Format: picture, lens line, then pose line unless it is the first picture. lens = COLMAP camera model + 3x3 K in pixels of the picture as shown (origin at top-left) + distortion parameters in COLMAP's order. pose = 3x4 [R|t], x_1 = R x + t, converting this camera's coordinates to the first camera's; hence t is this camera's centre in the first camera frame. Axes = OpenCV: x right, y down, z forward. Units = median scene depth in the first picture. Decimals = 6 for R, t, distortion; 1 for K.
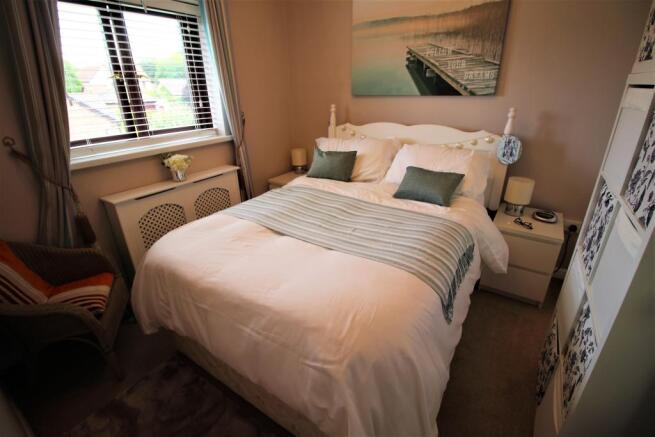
lens RADIAL K [[303.6, 0, 327.3], [0, 303.6, 213.9], [0, 0, 1]] dist [-0.002259, -0.011917]
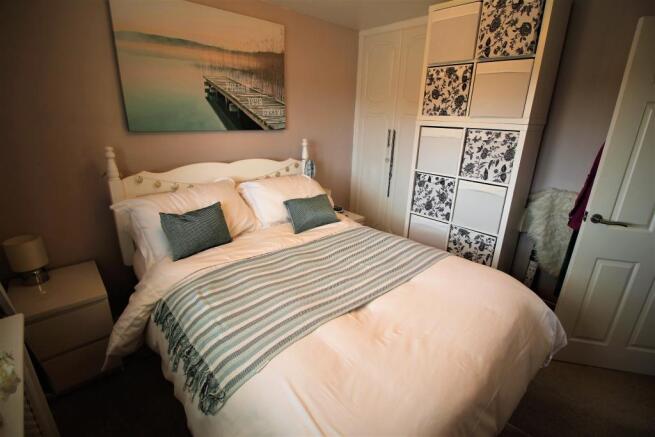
lens RADIAL K [[303.6, 0, 327.3], [0, 303.6, 213.9], [0, 0, 1]] dist [-0.002259, -0.011917]
pose [[0.233817, -0.278196, 0.931631, -0.617321], [0.346083, 0.919248, 0.187640, -0.245867], [-0.908601, 0.278548, 0.311215, 0.552583]]
